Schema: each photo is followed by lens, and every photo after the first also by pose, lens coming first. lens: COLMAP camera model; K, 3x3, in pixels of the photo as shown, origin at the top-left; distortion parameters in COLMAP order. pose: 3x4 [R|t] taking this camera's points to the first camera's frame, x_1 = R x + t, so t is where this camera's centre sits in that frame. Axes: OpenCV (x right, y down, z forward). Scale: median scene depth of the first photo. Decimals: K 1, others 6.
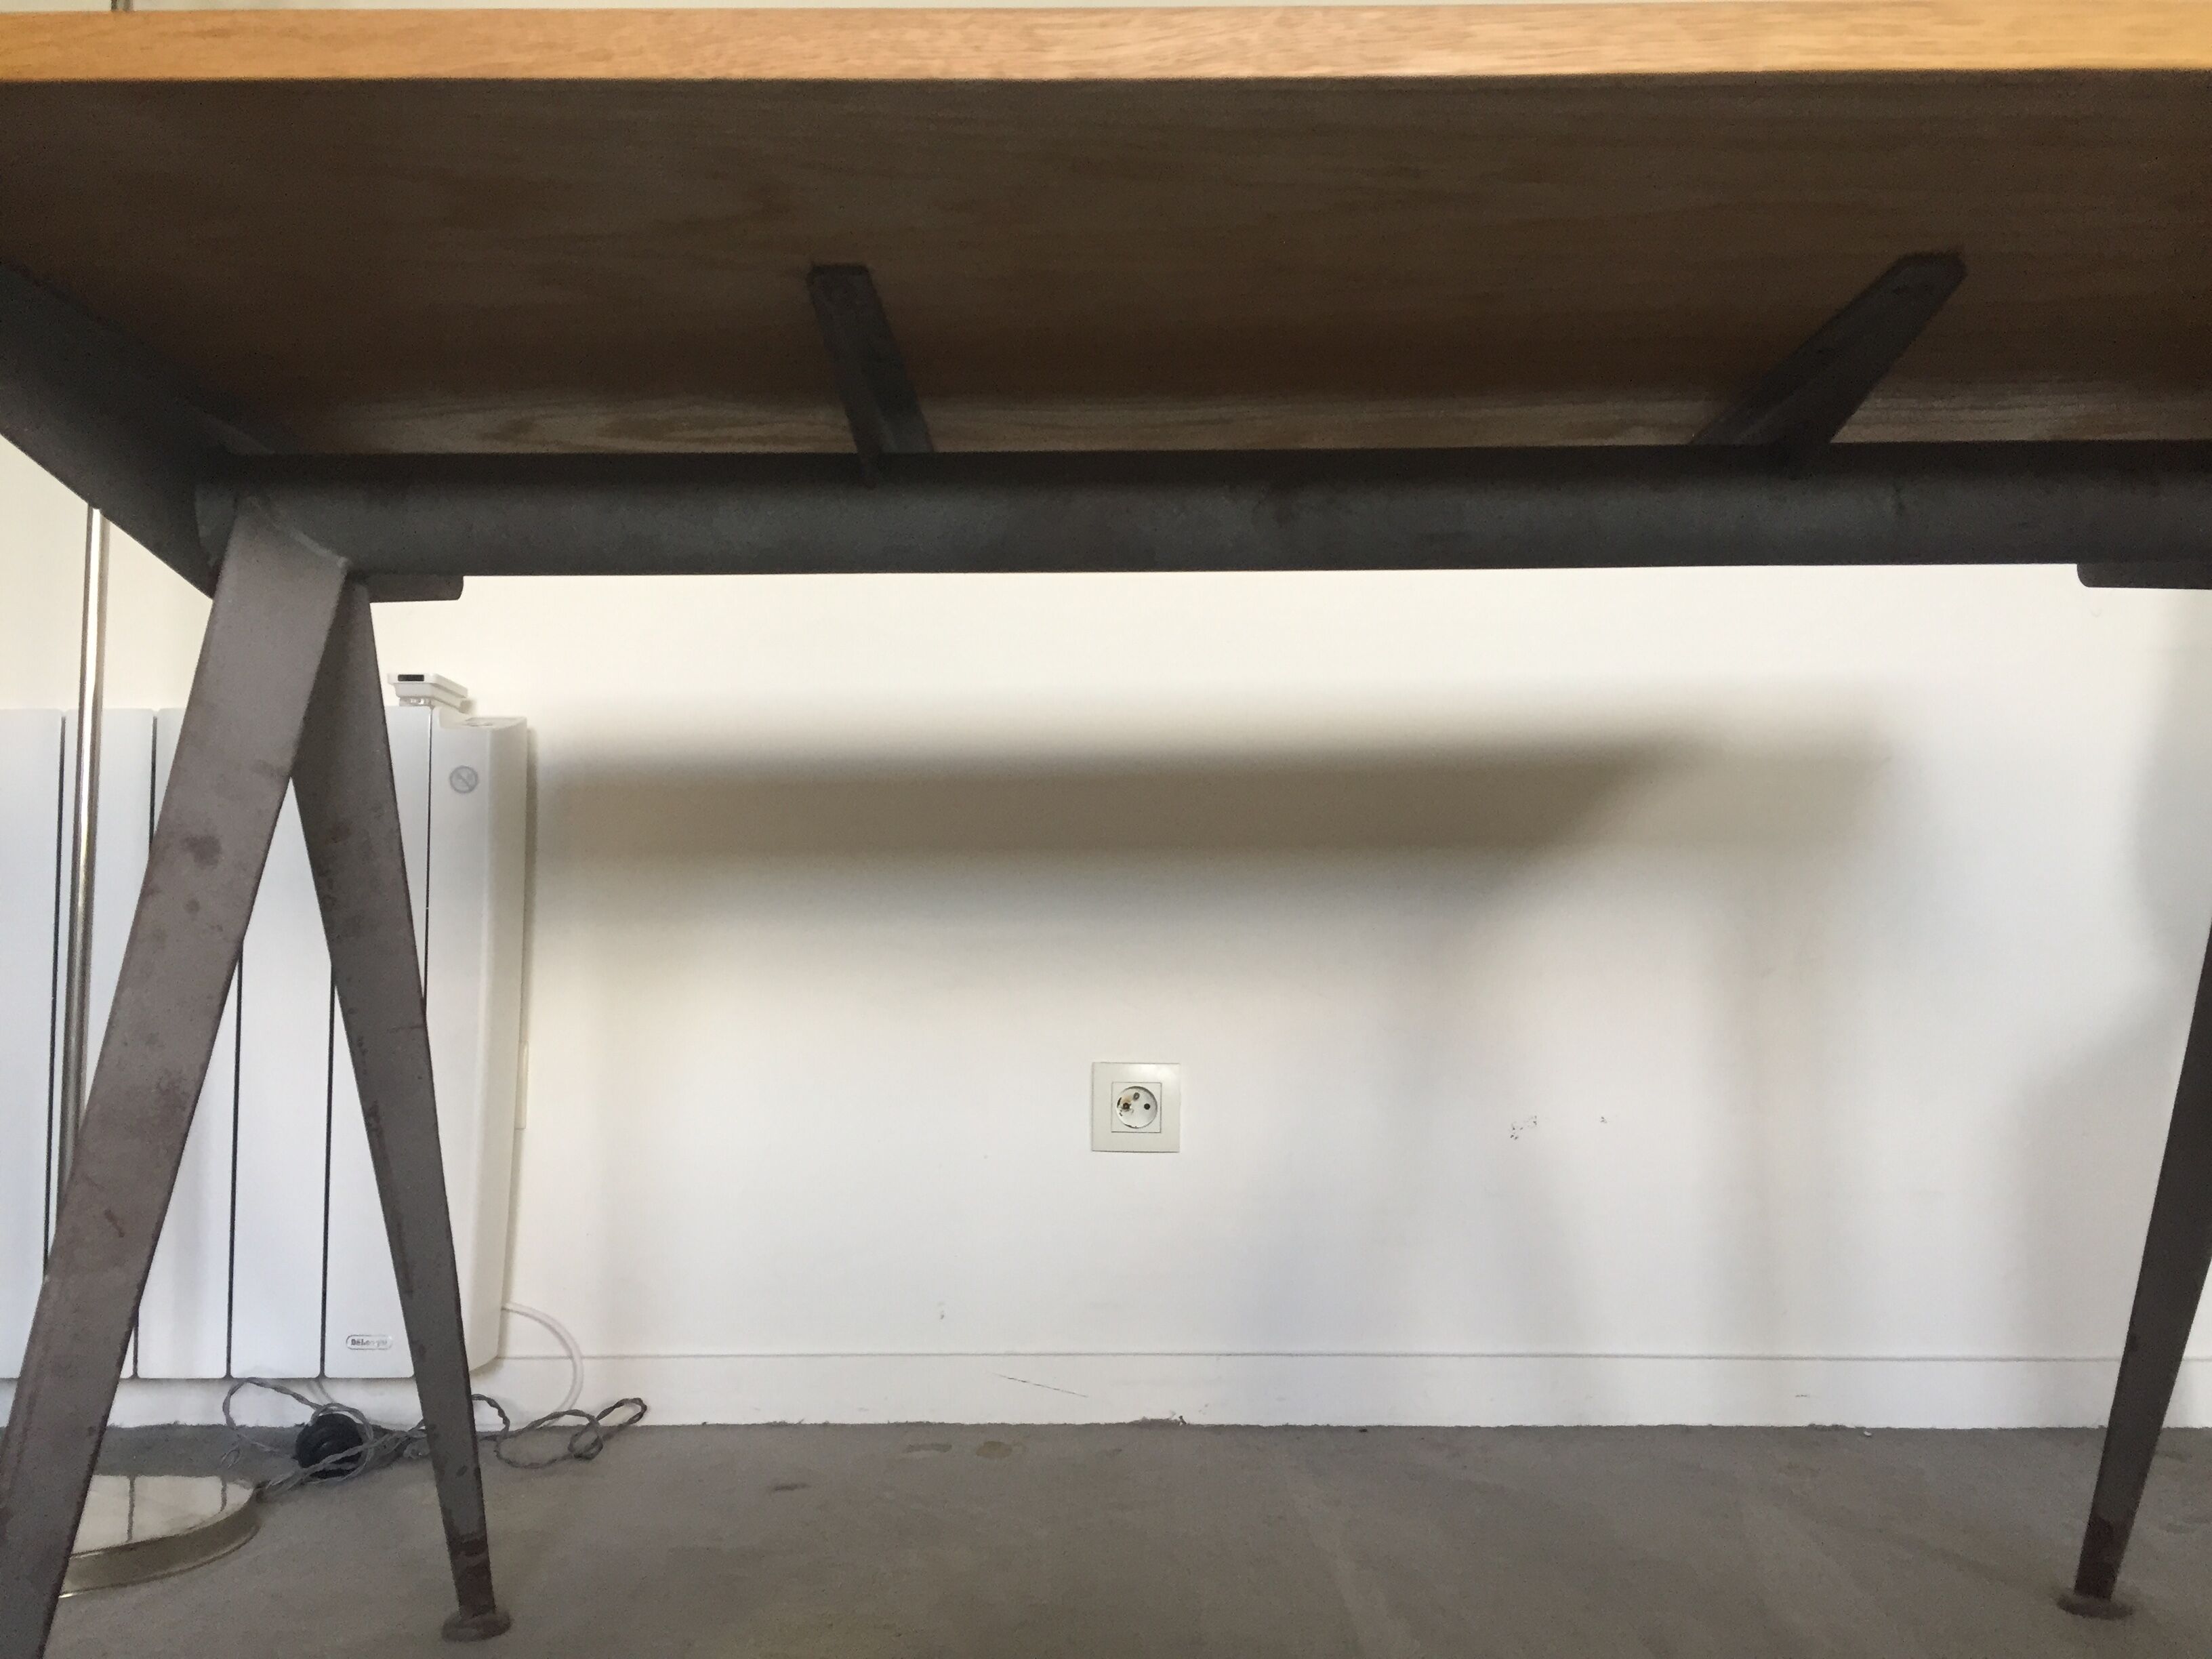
lens RADIAL K [[1892.0, 0, 1116.9], [0, 1892.0, 831.1], [0, 0, 1]] dist [0.064847, -0.088728]
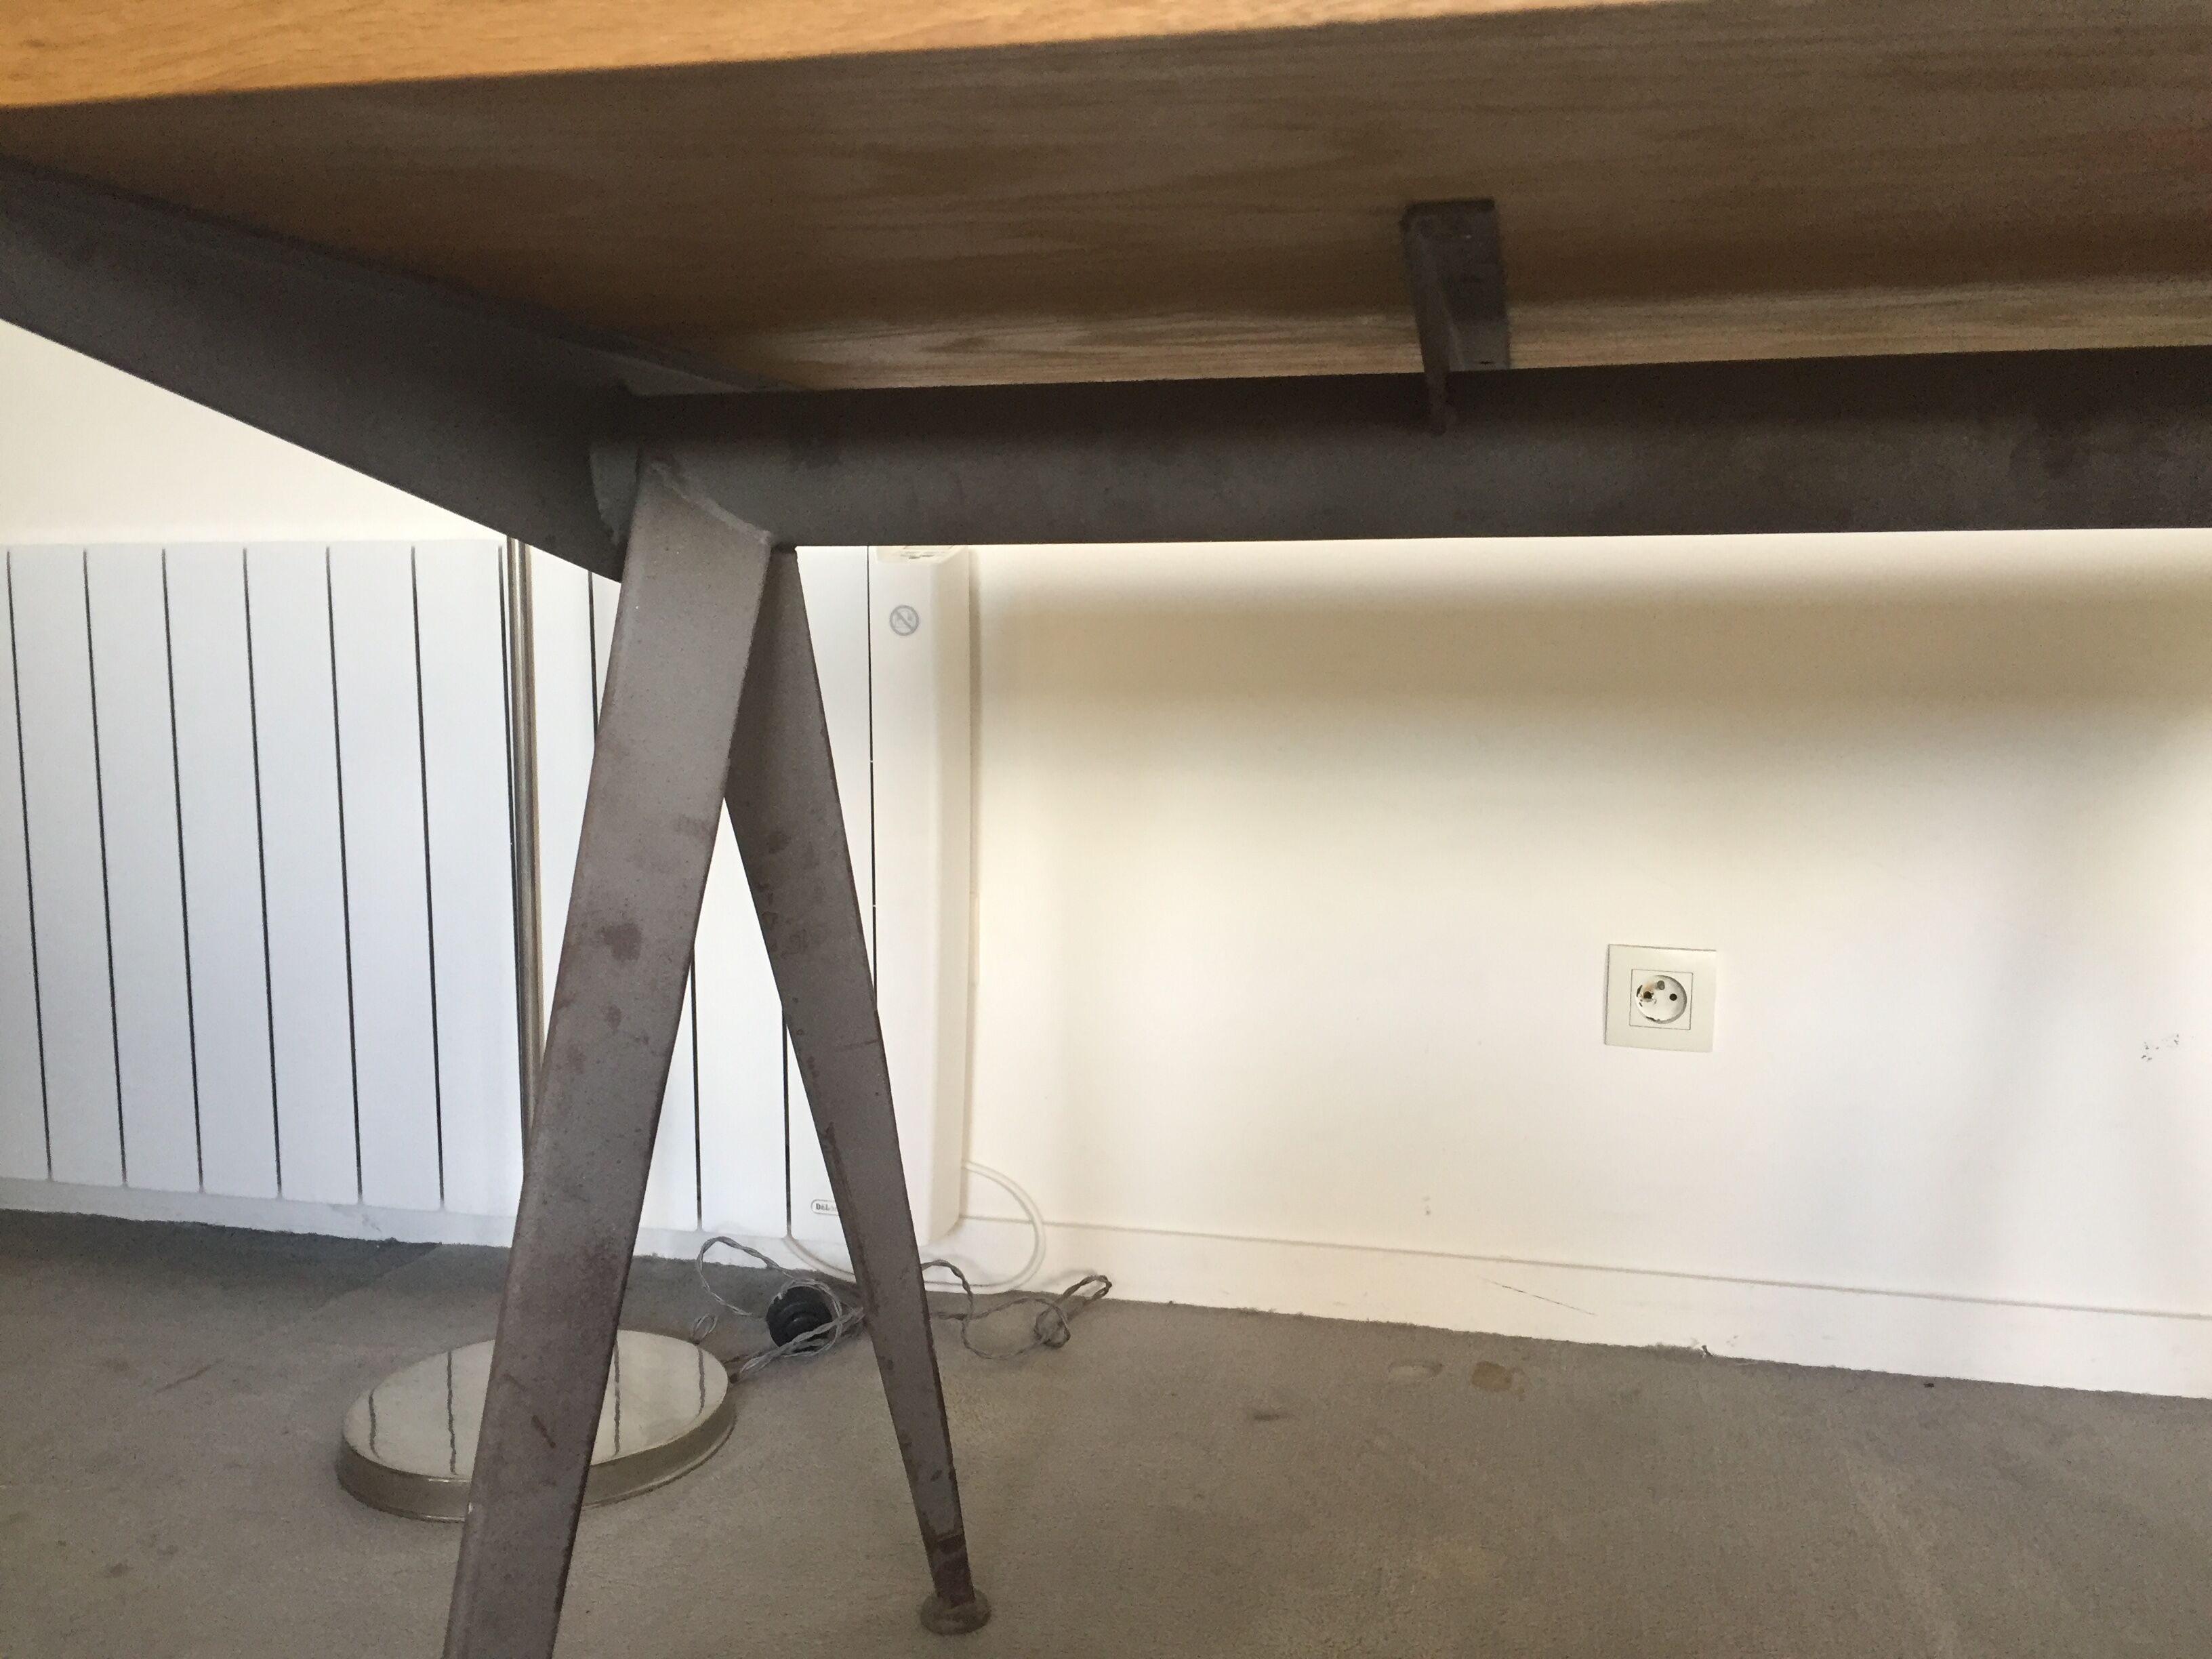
lens RADIAL K [[1892.0, 0, 1111.3], [0, 1892.0, 823.7], [0, 0, 1]] dist [0.064847, -0.088728]
pose [[0.976249, 0.025259, -0.215173, -0.054200], [0.013789, 0.983922, 0.178065, -0.097658], [0.216212, -0.176802, 0.960205, 0.148148]]
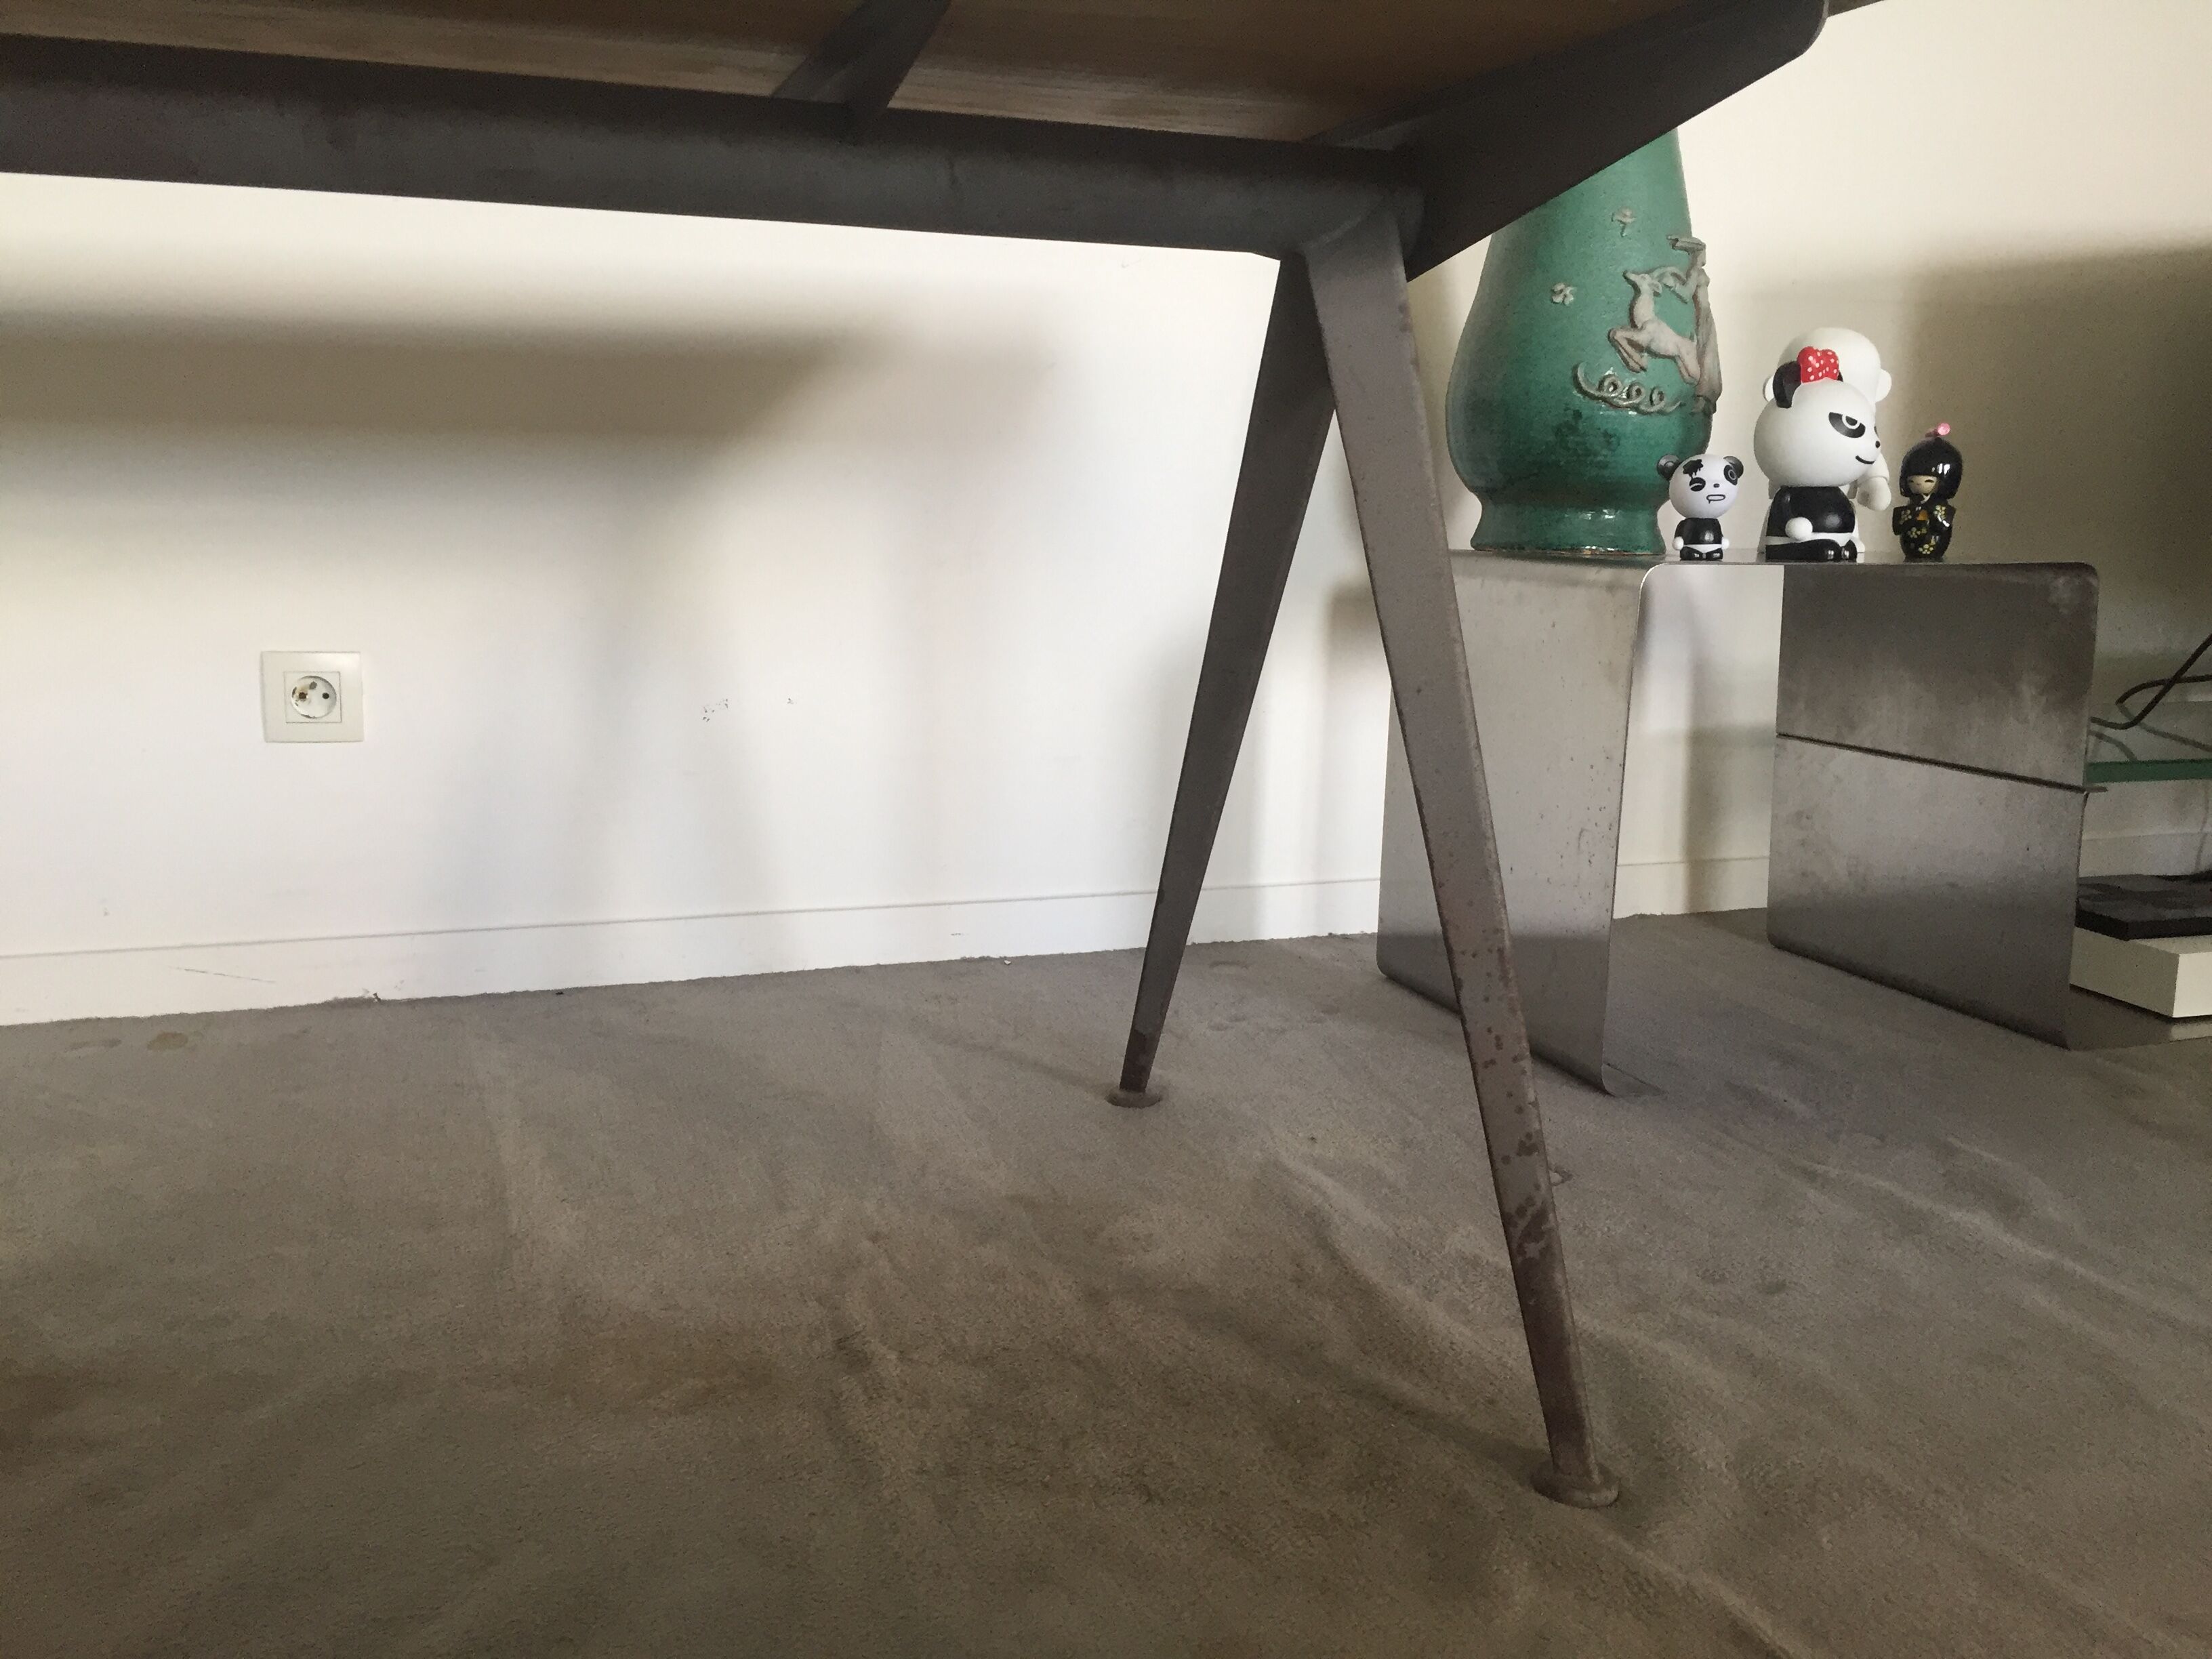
lens RADIAL K [[1892.0, 0, 1120.1], [0, 1892.0, 812.7], [0, 0, 1]] dist [0.064847, -0.088728]
pose [[0.938555, -0.040177, 0.342783, 0.067088], [-0.041831, 0.972637, 0.228535, -0.042486], [-0.342585, -0.228831, 0.911192, -0.057872]]
